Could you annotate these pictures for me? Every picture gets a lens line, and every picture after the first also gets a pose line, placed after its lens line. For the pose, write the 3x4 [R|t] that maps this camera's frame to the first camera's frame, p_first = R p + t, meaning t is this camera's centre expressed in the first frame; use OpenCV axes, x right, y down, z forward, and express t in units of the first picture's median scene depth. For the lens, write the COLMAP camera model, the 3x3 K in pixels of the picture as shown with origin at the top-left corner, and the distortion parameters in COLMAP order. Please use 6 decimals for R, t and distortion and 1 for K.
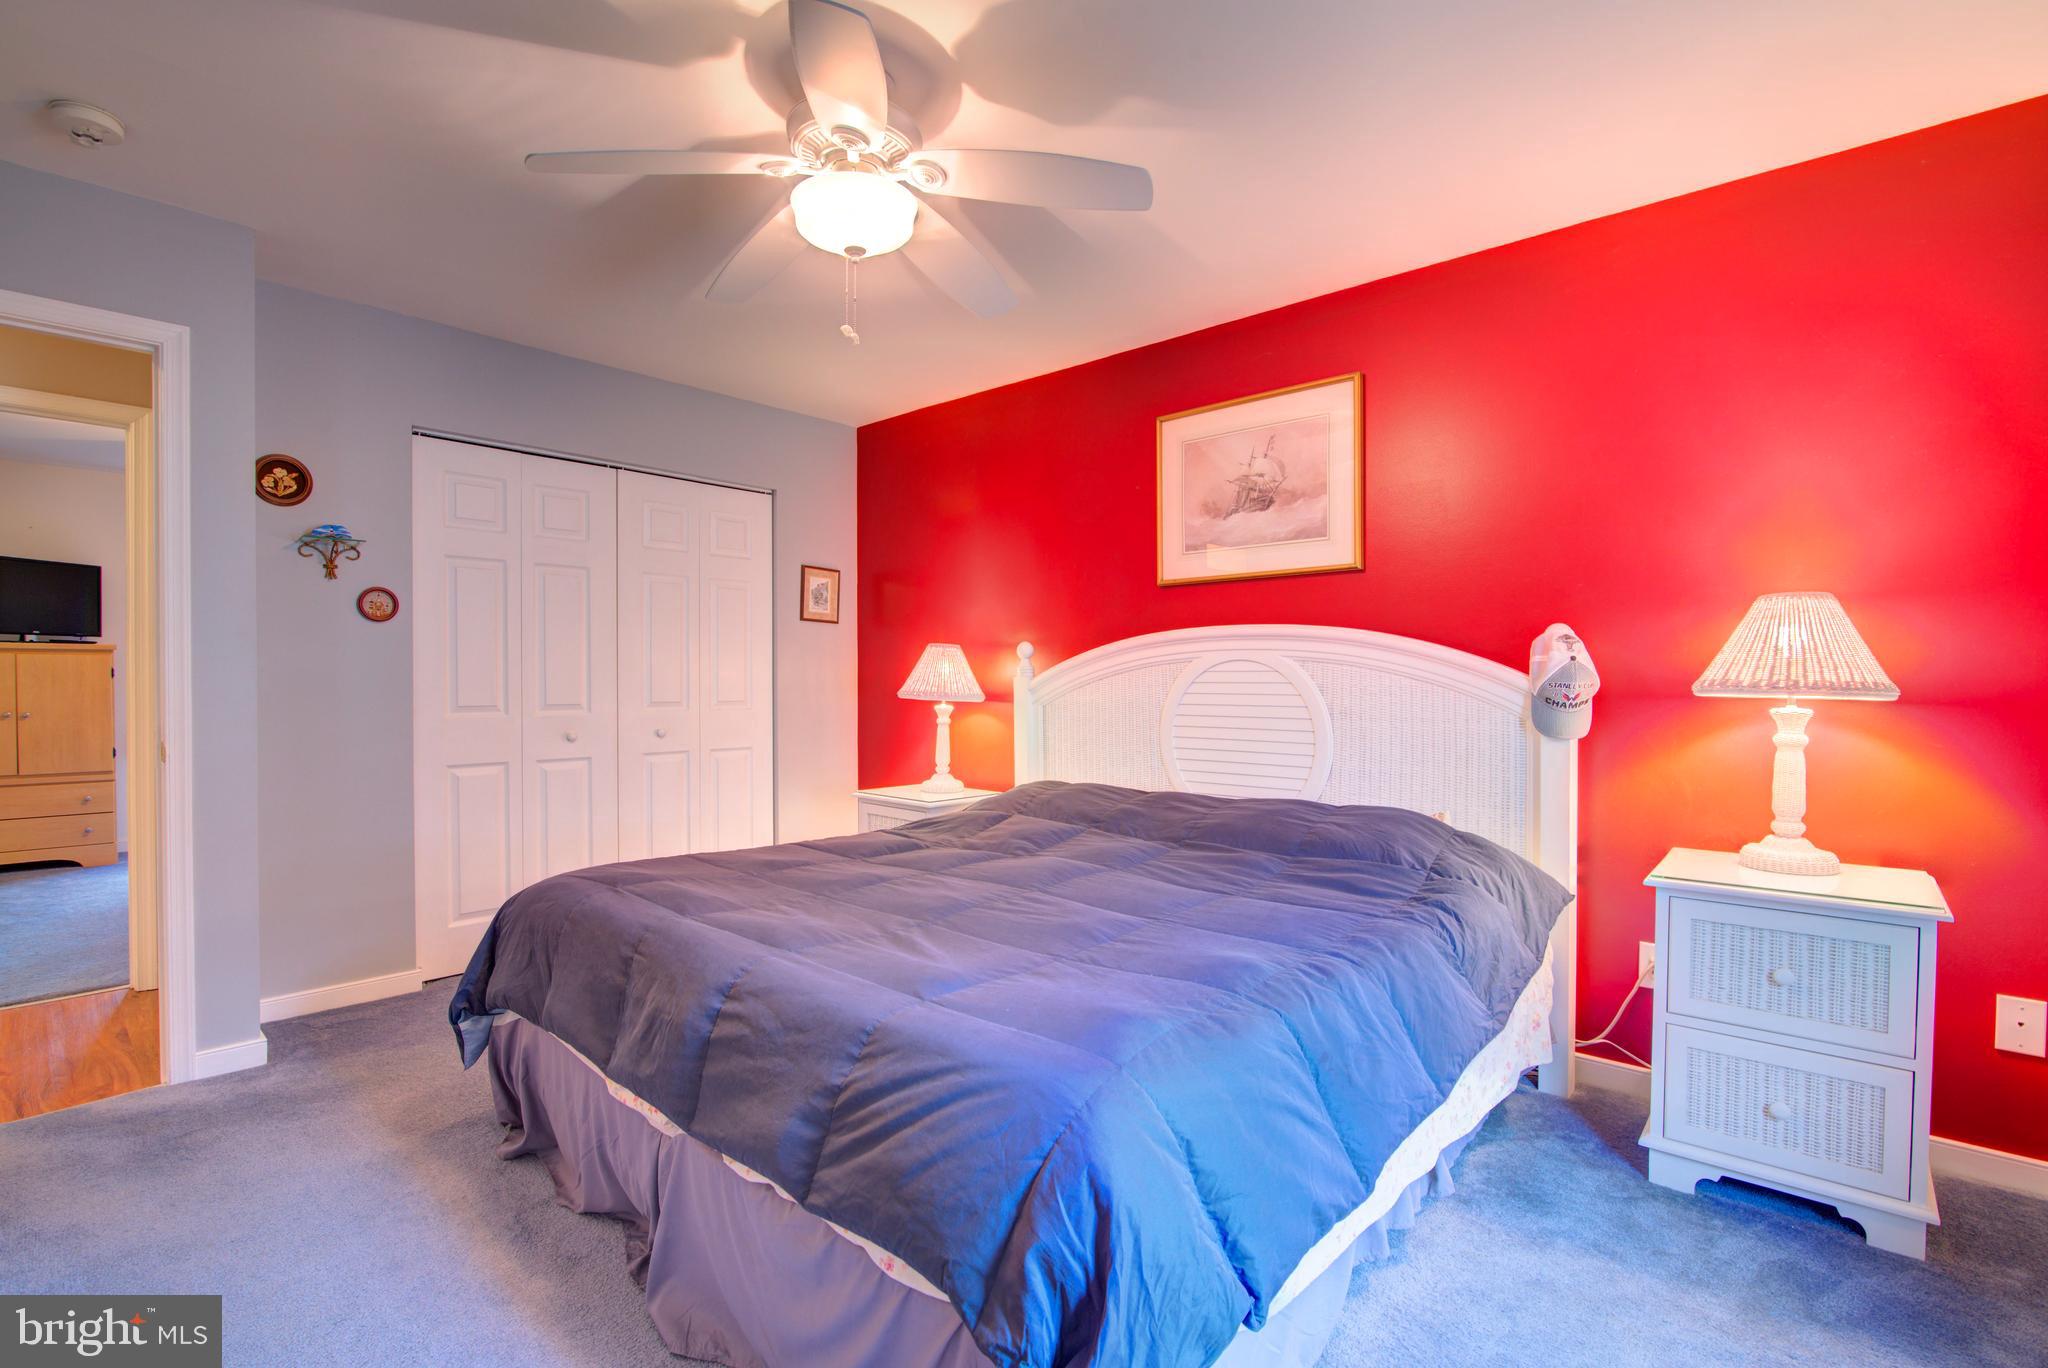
lens RADIAL K [[928.1, 0, 1061.9], [0, 928.1, 680.1], [0, 0, 1]] dist [-0.002603, 0.000162]
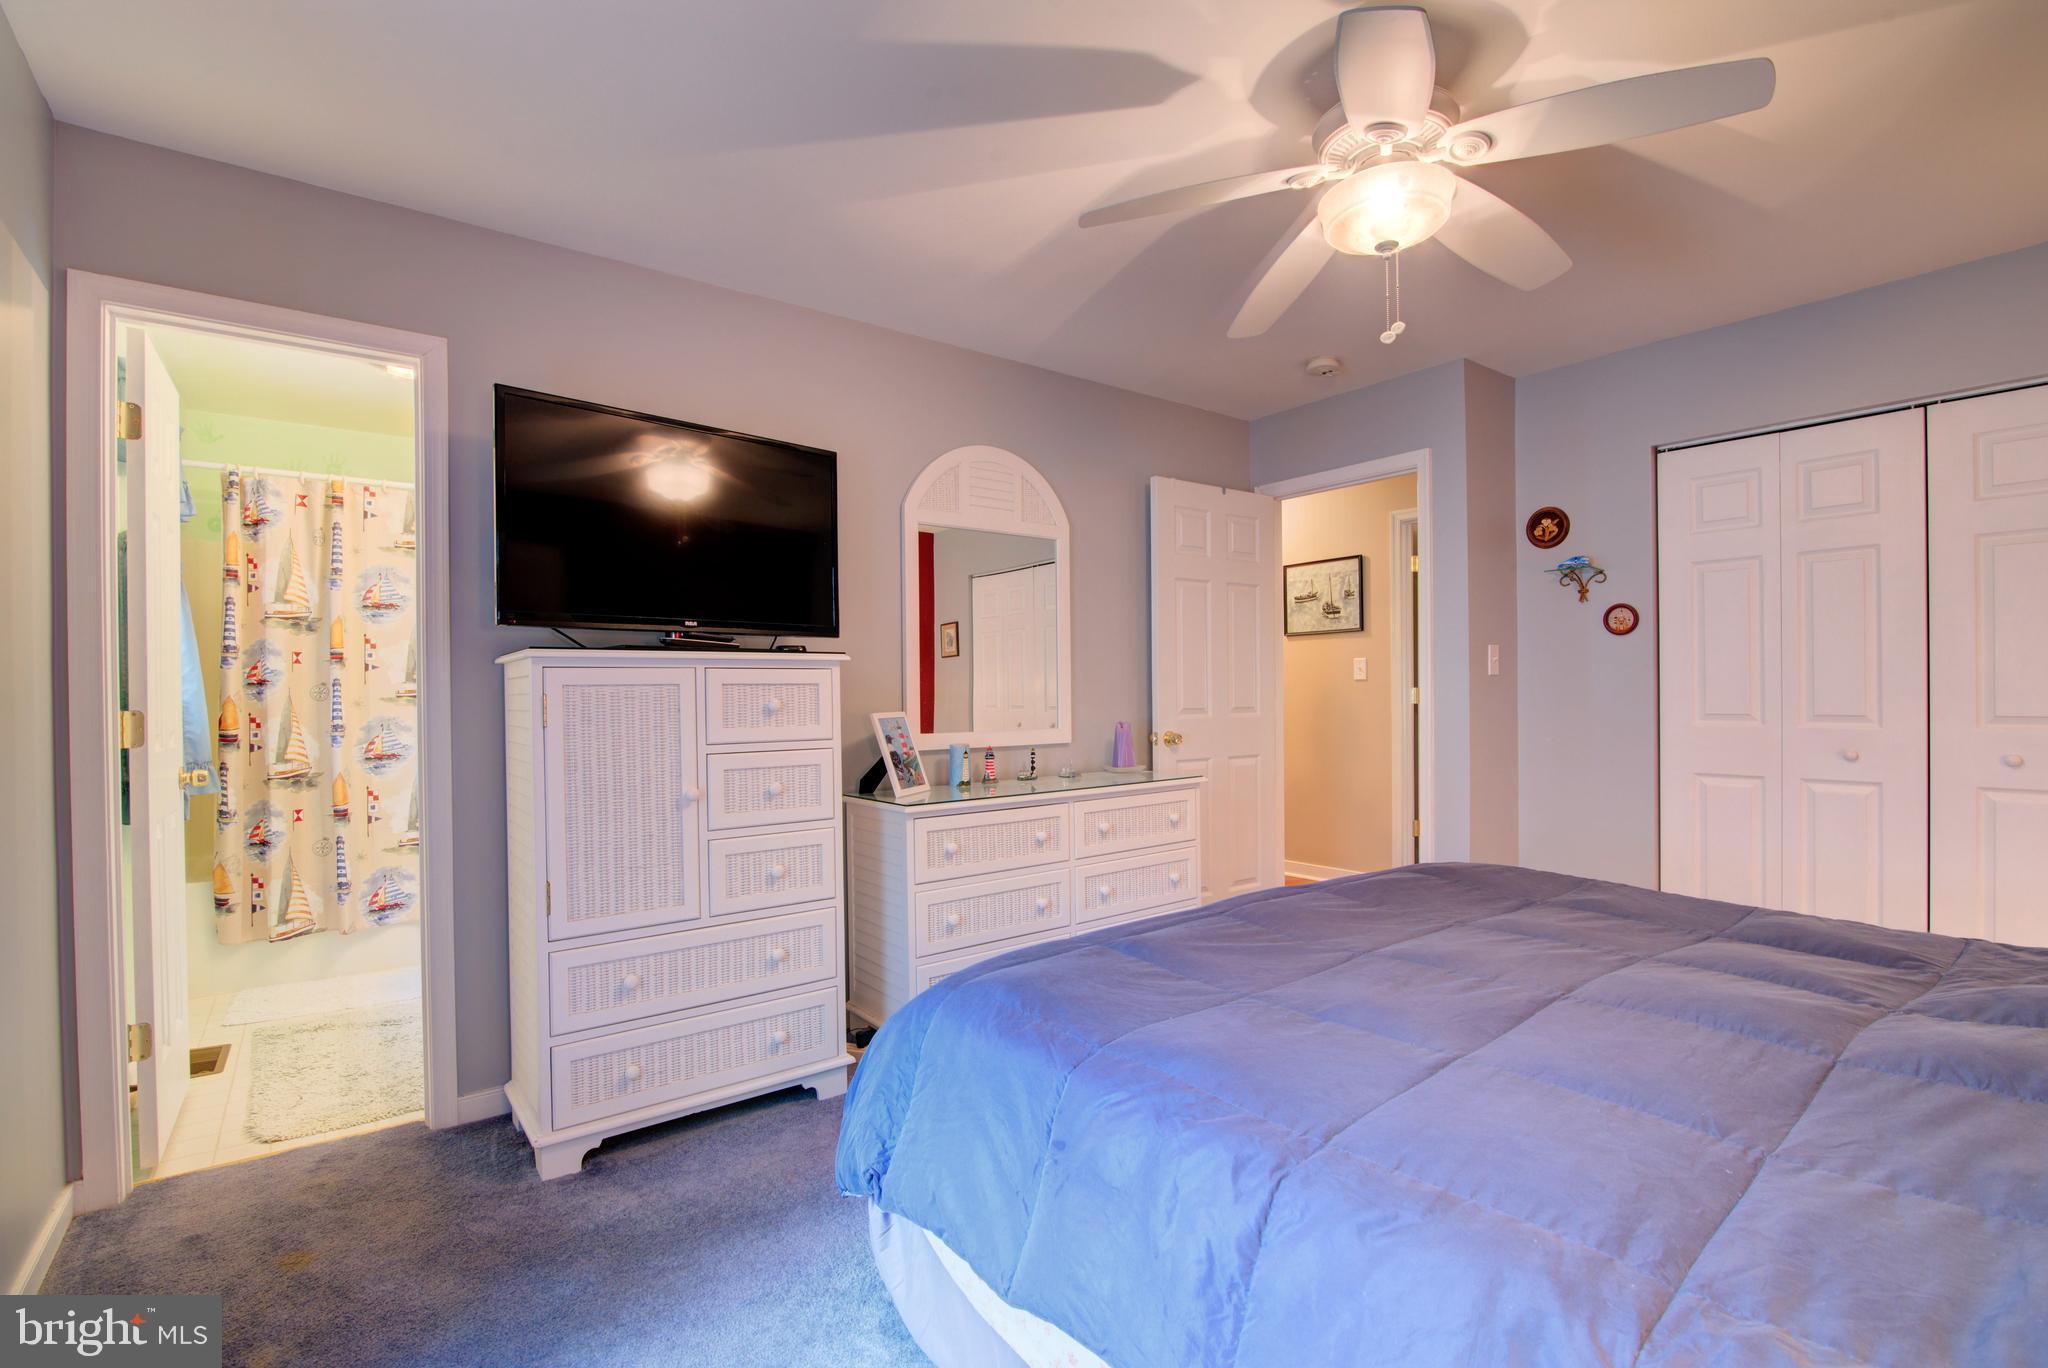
lens RADIAL K [[948.6, 0, 1025.7], [0, 948.6, 692.7], [0, 0, 1]] dist [-0.017855, 0.000624]
pose [[-0.200364, 0.003365, -0.979716, 0.733828], [0.004208, 0.999988, 0.002574, 0.000932], [0.979712, -0.003607, -0.200376, 0.751489]]
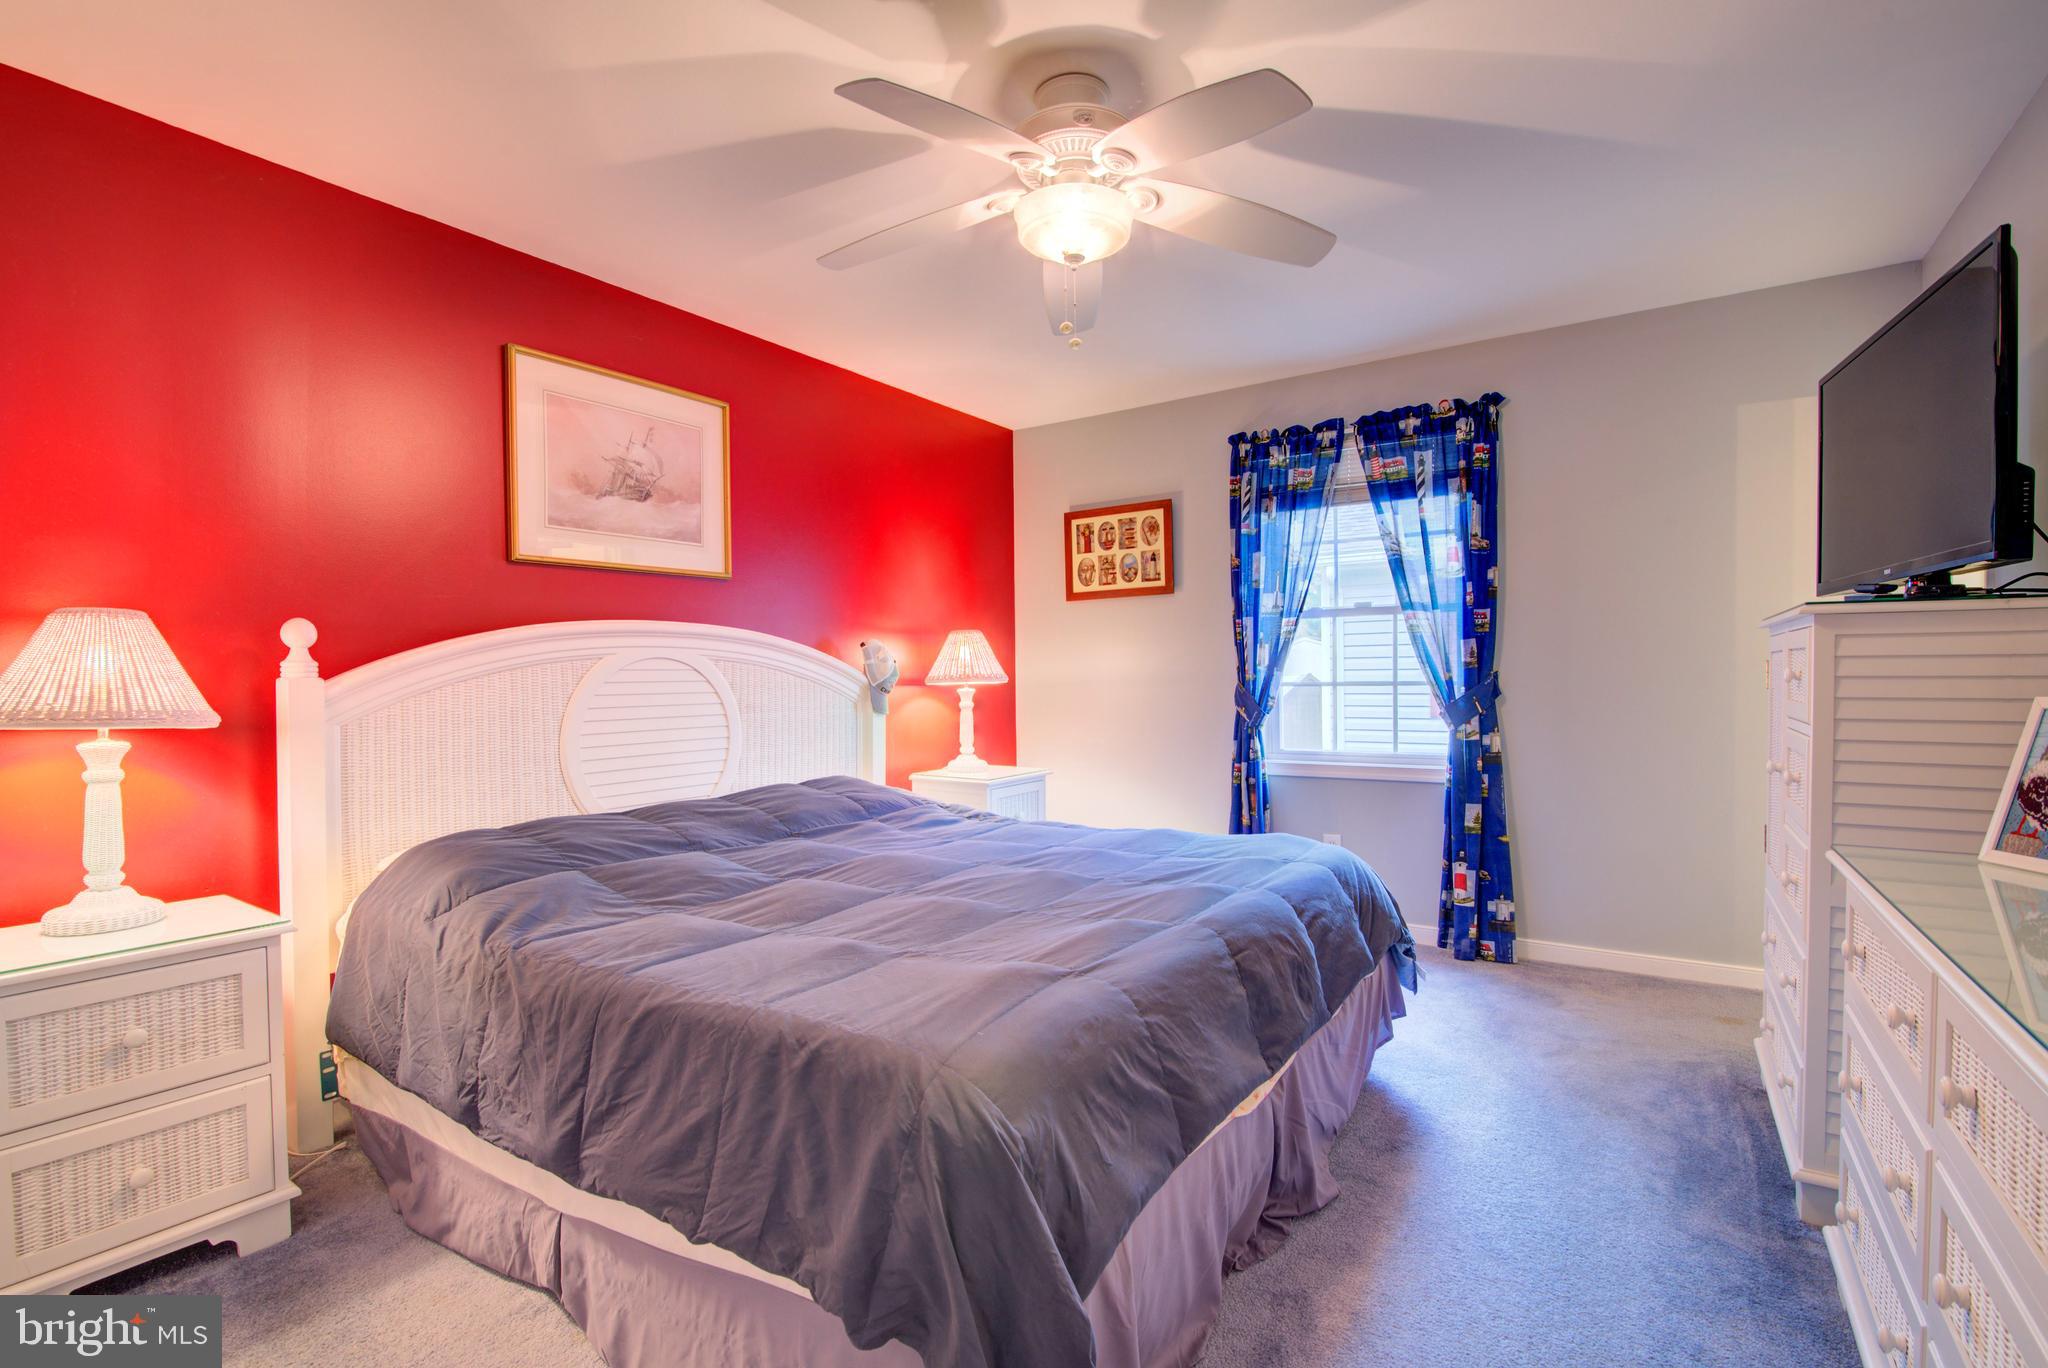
lens RADIAL K [[955.7, 0, 1024.2], [0, 955.7, 693.7], [0, 0, 1]] dist [-0.022106, 0.002012]
pose [[-0.087824, -0.007189, 0.996110, -0.643893], [0.032432, 0.999423, 0.010072, 0.013590], [-0.995608, 0.033191, -0.087540, 0.572148]]
